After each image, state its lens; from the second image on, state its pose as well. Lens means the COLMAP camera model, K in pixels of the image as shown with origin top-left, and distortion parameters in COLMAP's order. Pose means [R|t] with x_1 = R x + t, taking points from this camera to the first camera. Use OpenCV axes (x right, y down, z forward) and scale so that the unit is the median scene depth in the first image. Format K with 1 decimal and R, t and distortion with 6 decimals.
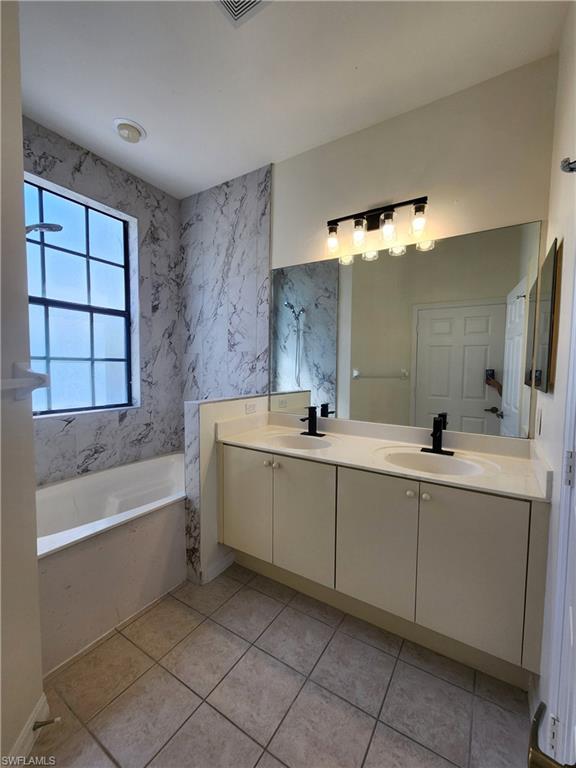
lens RADIAL K [[320.6, 0, 291.6], [0, 320.6, 385.5], [0, 0, 1]] dist [0.008343, -0.000344]
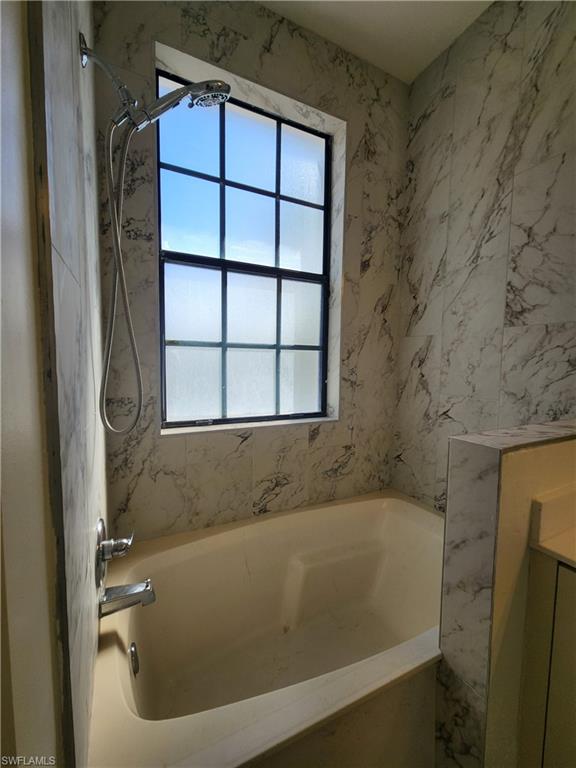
lens RADIAL K [[320.6, 0, 291.6], [0, 320.6, 385.5], [0, 0, 1]] dist [0.008343, -0.000344]
pose [[0.853416, 0.039869, -0.519704, -0.216354], [-0.034040, 0.999205, 0.020757, -0.012928], [0.520118, -0.000024, 0.854094, 0.394856]]
